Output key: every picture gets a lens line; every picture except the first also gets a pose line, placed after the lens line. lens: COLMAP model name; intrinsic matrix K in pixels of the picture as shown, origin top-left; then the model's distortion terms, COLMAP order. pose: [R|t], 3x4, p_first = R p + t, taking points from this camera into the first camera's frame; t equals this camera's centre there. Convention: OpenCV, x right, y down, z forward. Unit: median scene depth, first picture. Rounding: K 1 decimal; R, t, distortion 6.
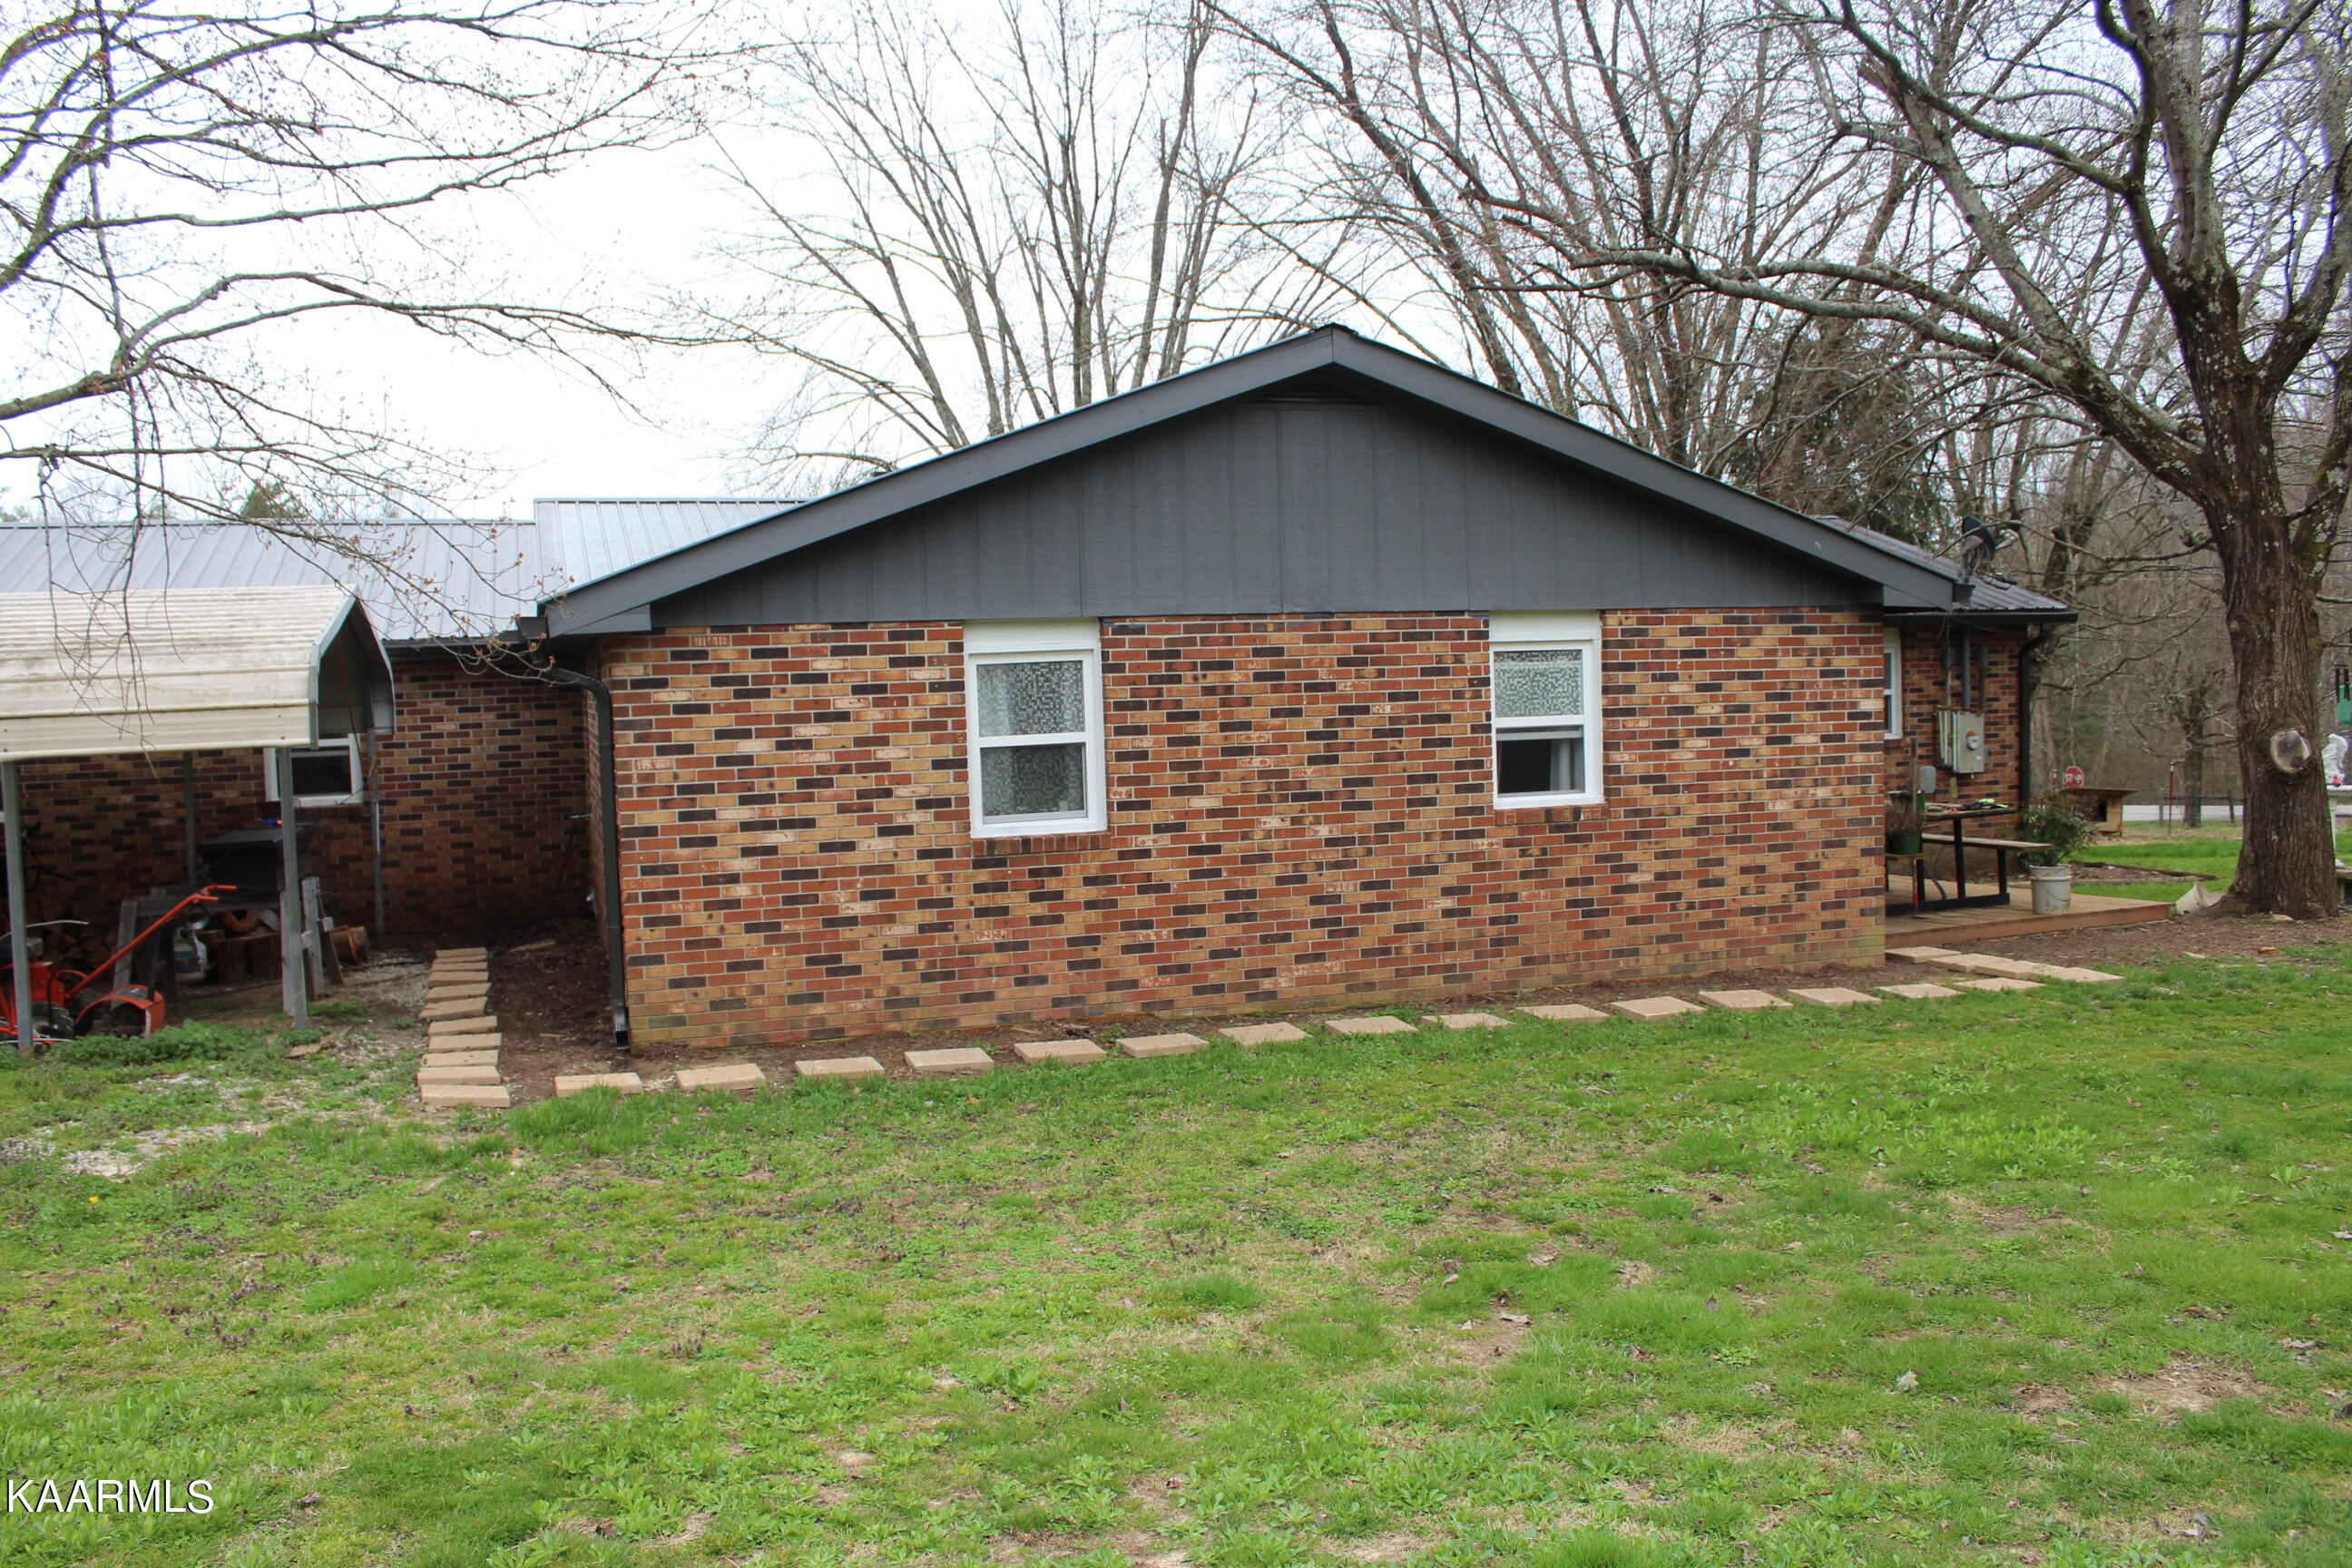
lens RADIAL K [[1951.3, 0, 1193.4], [0, 1951.3, 823.4], [0, 0, 1]] dist [-0.154425, 0.143452]
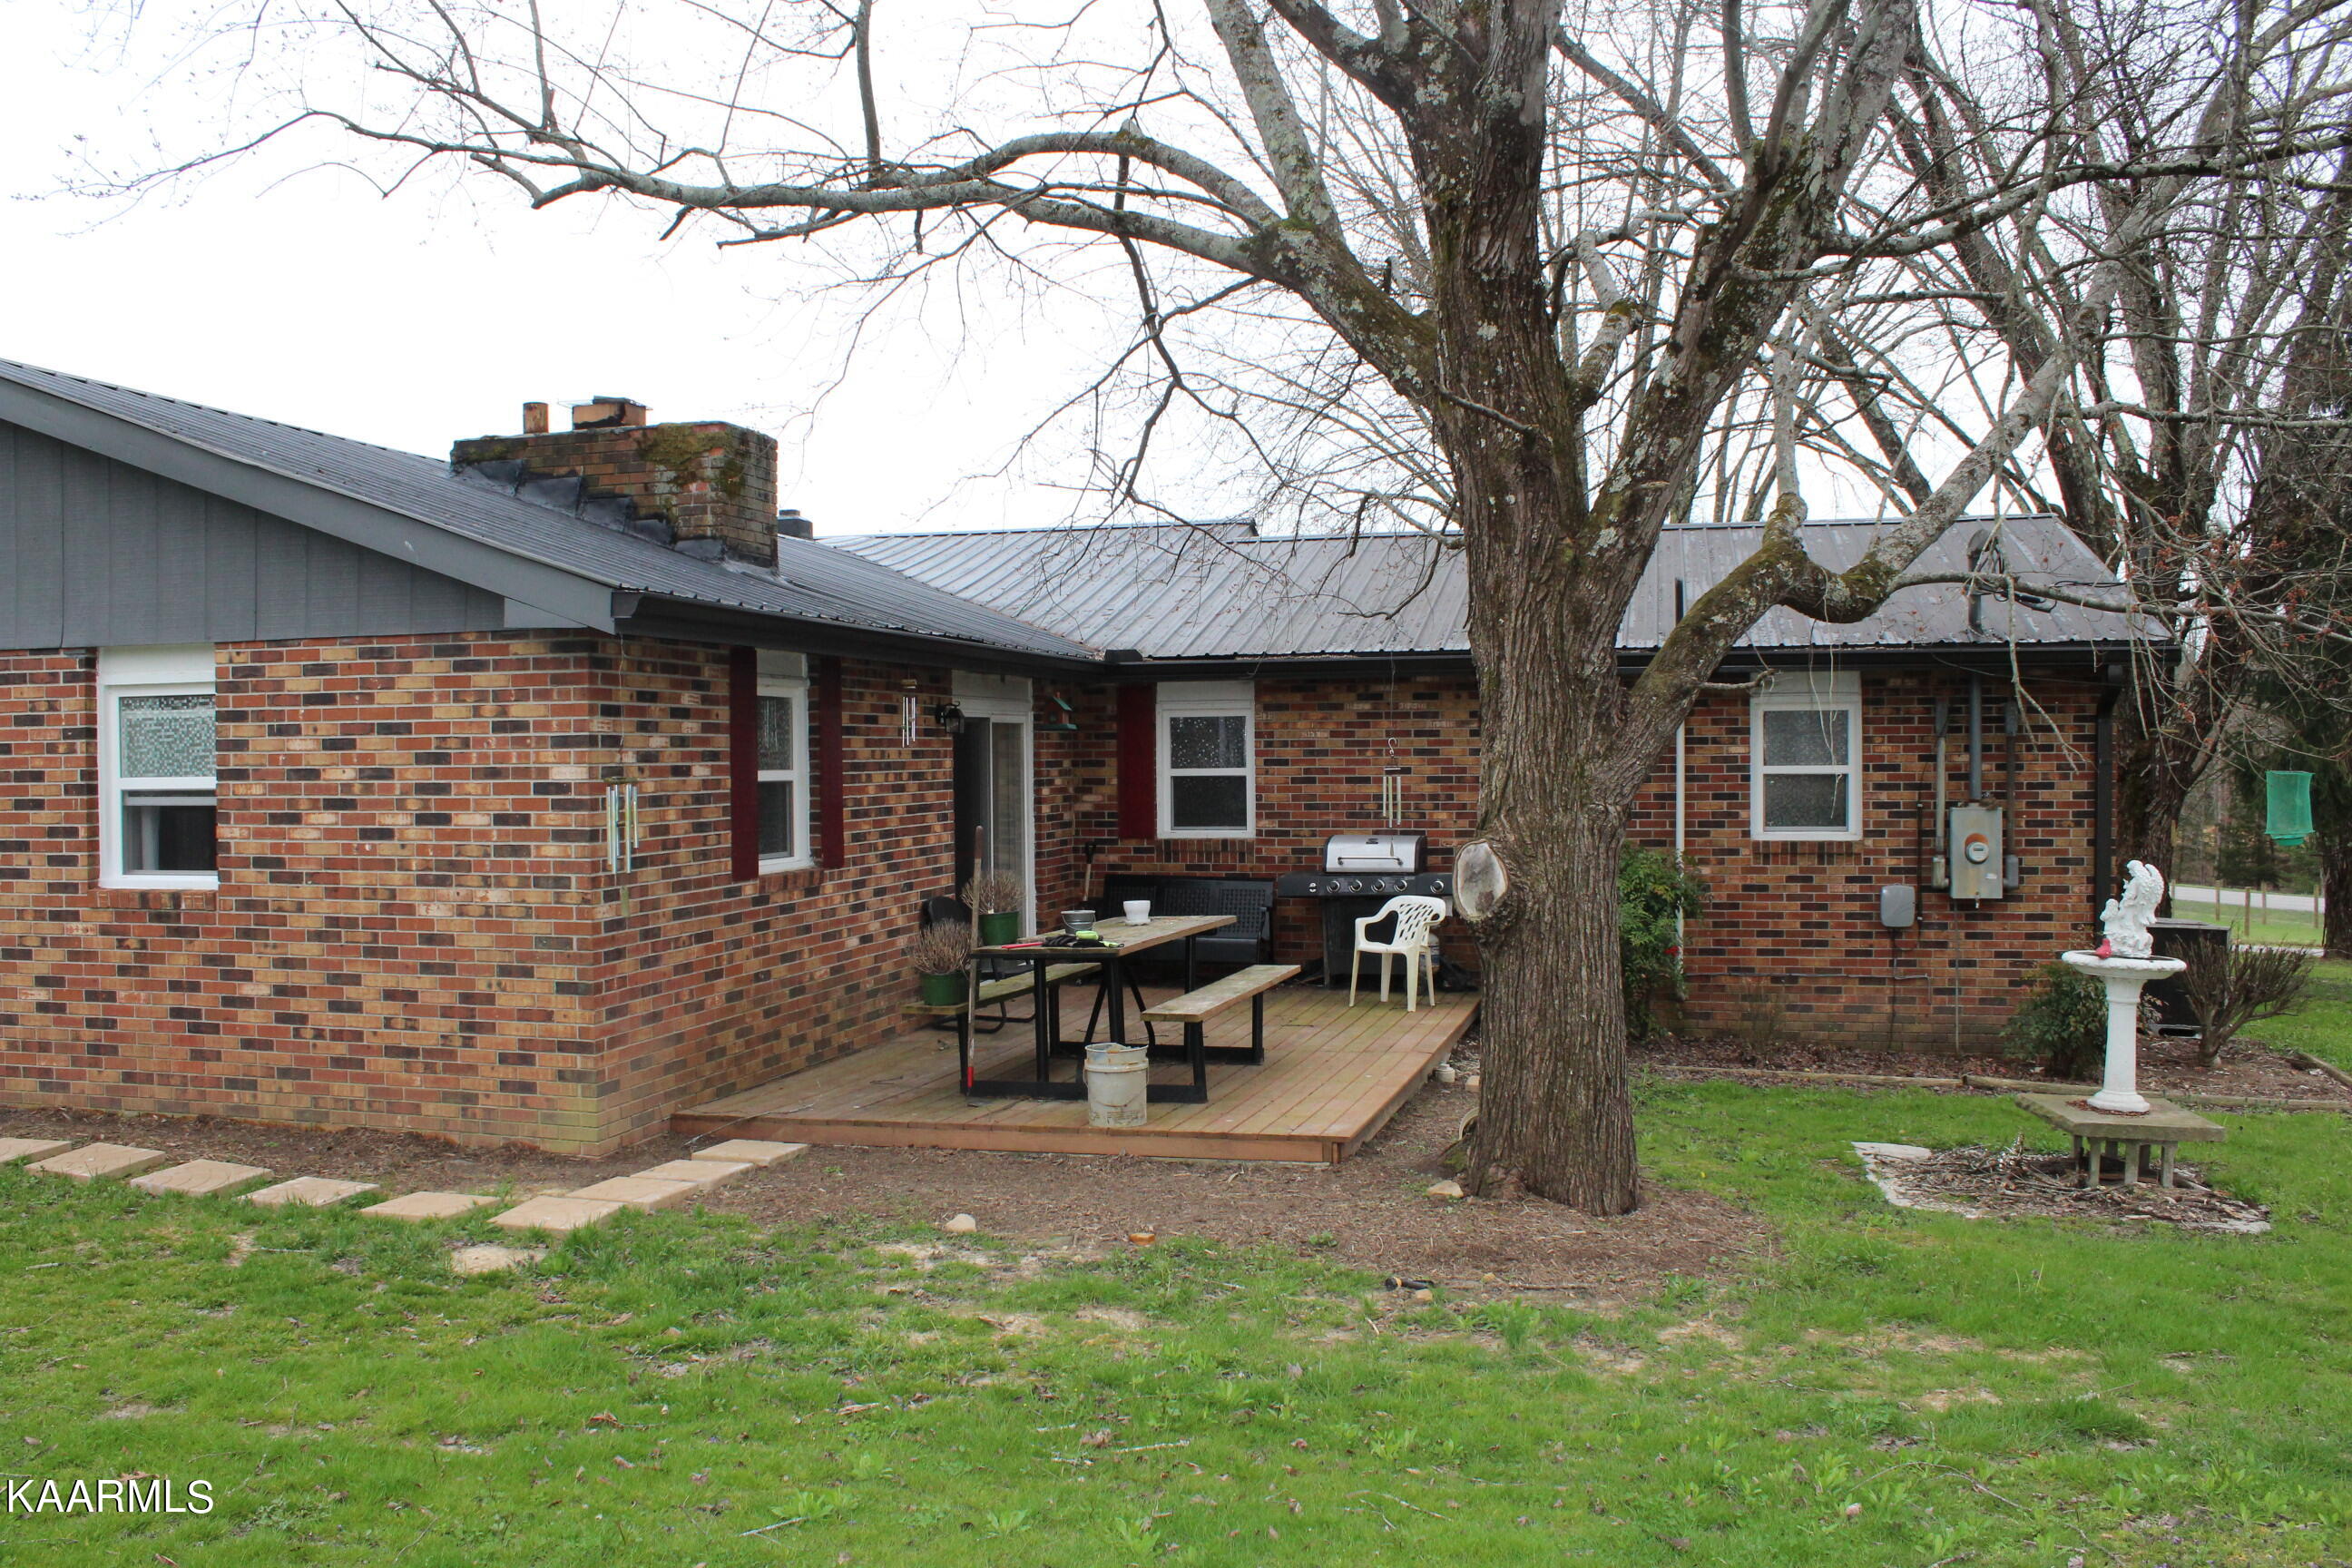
lens RADIAL K [[1951.3, 0, 1172.2], [0, 1951.3, 799.0], [0, 0, 1]] dist [-0.154425, 0.143452]
pose [[0.828585, 0.033225, -0.558877, 0.956884], [-0.057766, 0.997983, -0.026313, -0.049110], [0.556876, 0.054087, 0.828833, 0.576642]]
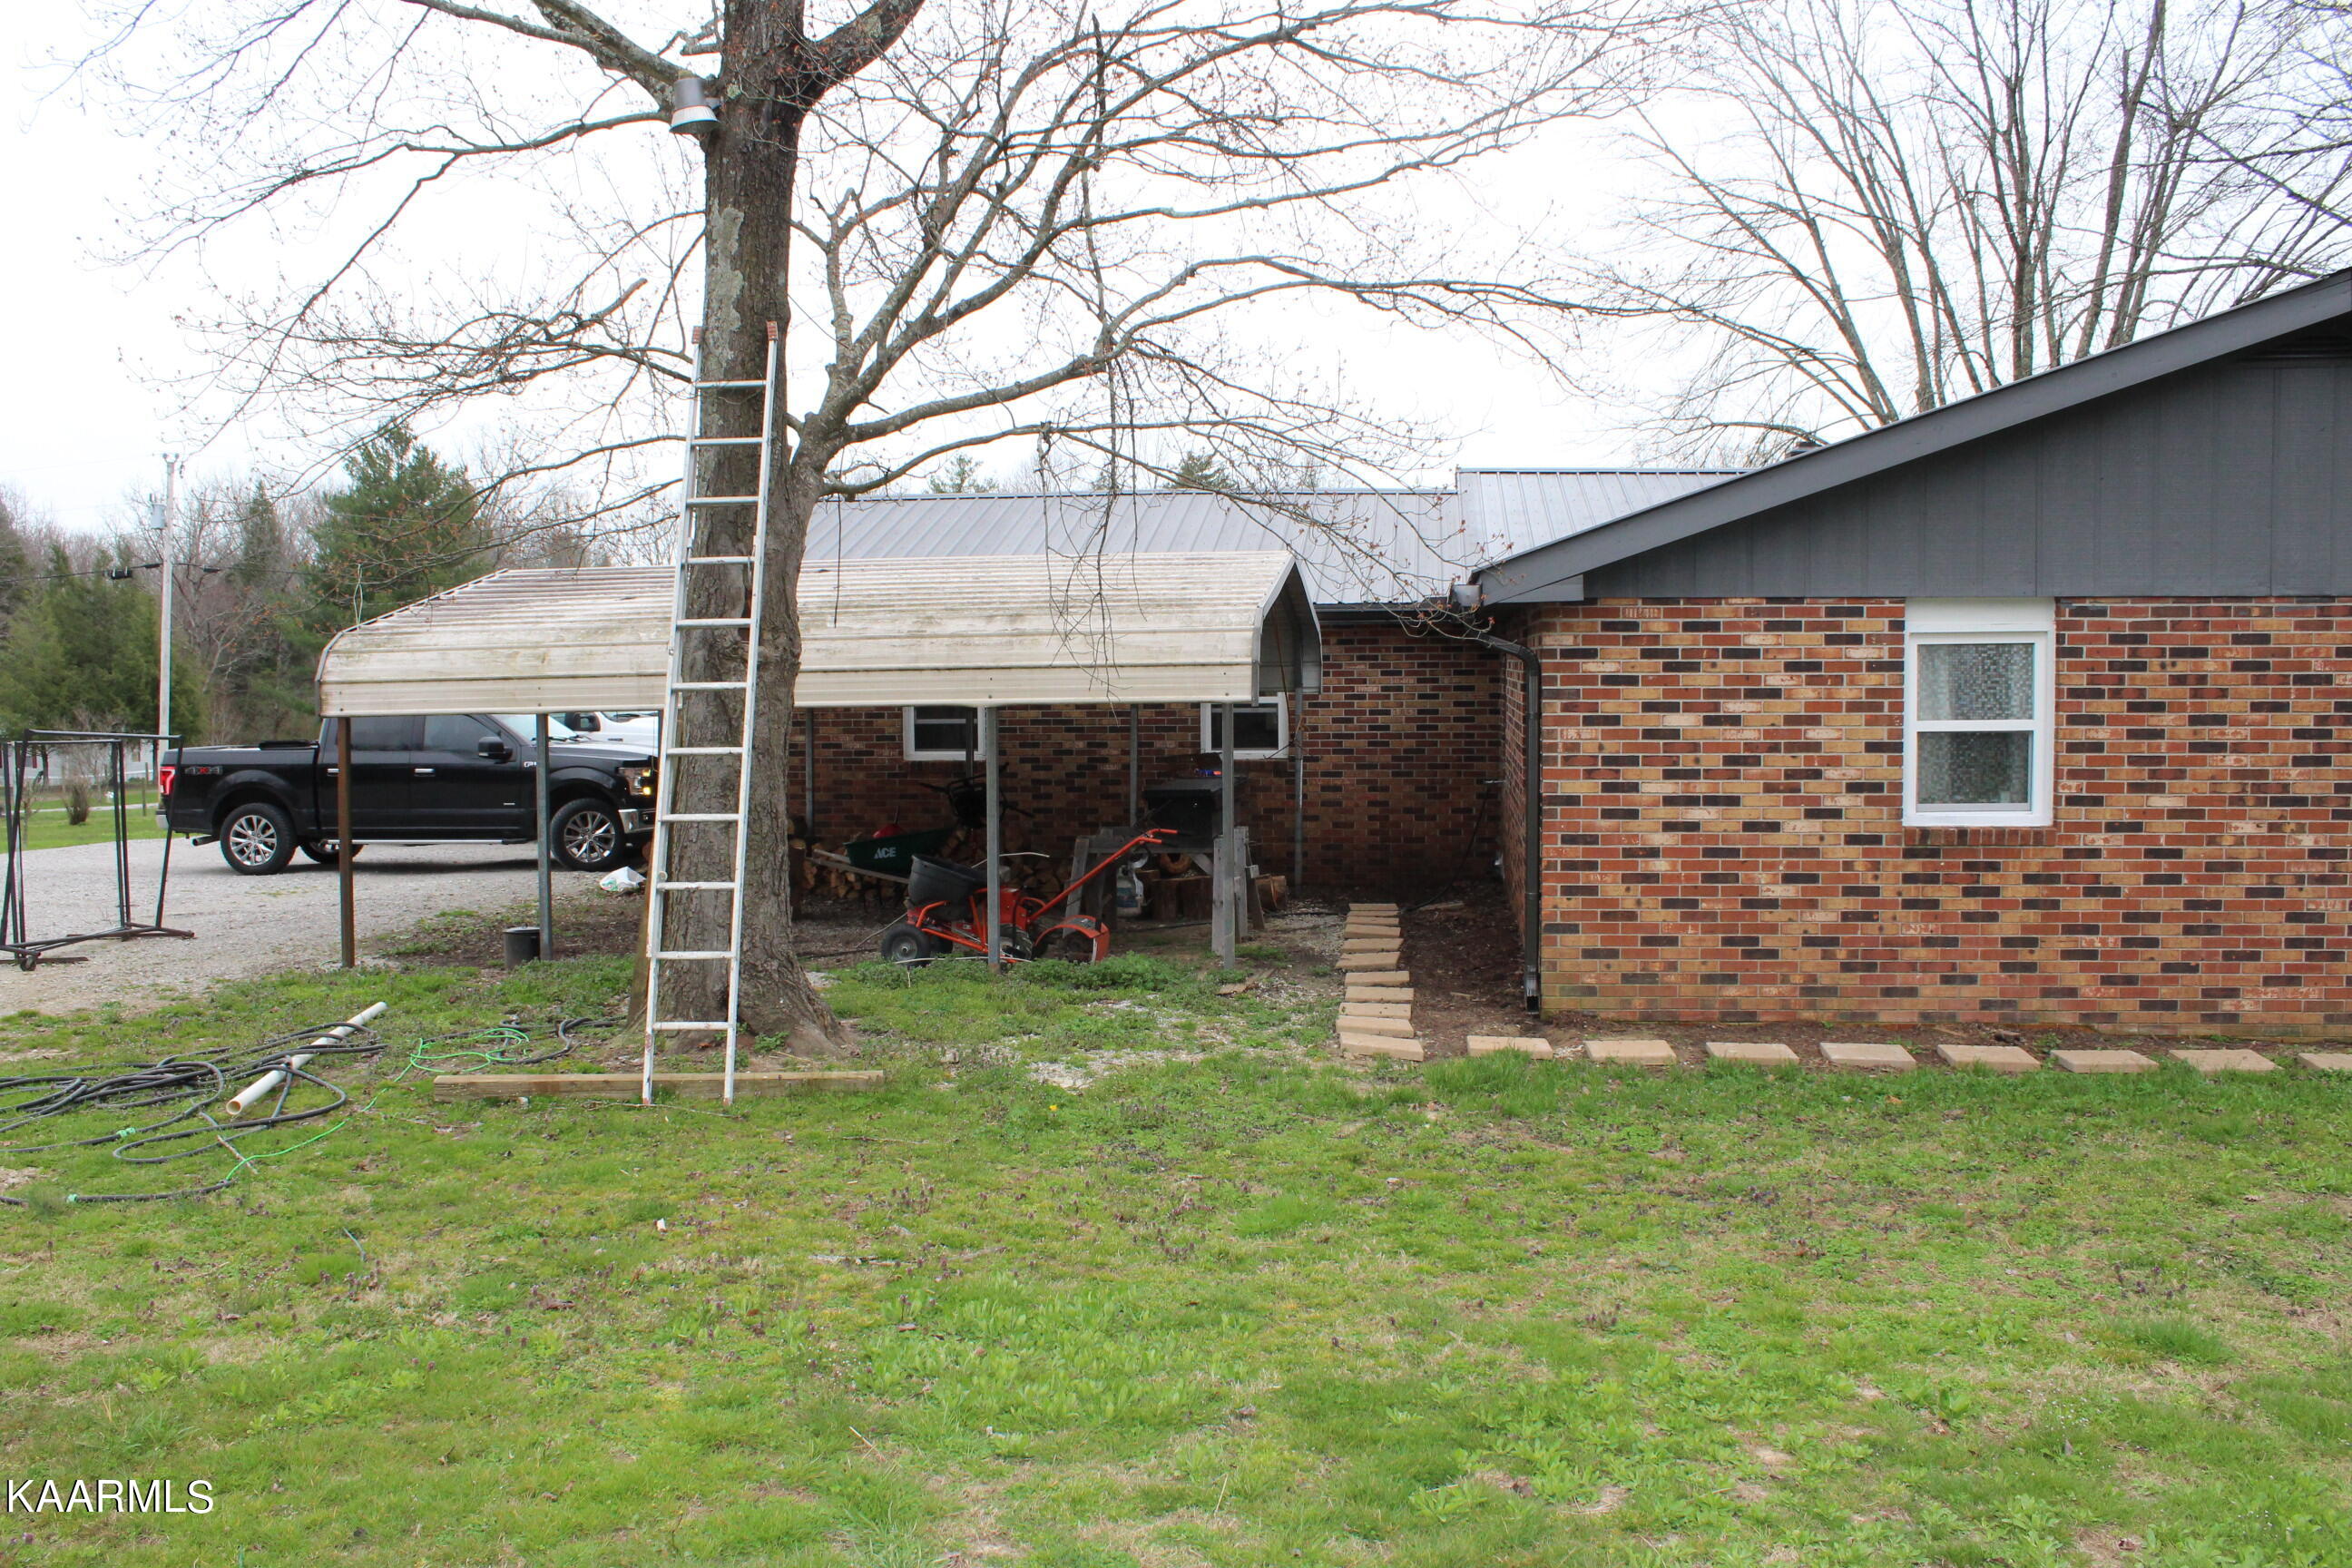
lens RADIAL K [[1951.3, 0, 1154.8], [0, 1951.3, 818.2], [0, 0, 1]] dist [-0.154425, 0.143452]
pose [[0.901796, 0.056837, -0.428409, -0.042814], [-0.051785, 0.998383, 0.023449, 0.000824], [0.429049, 0.001039, 0.903281, -0.004234]]
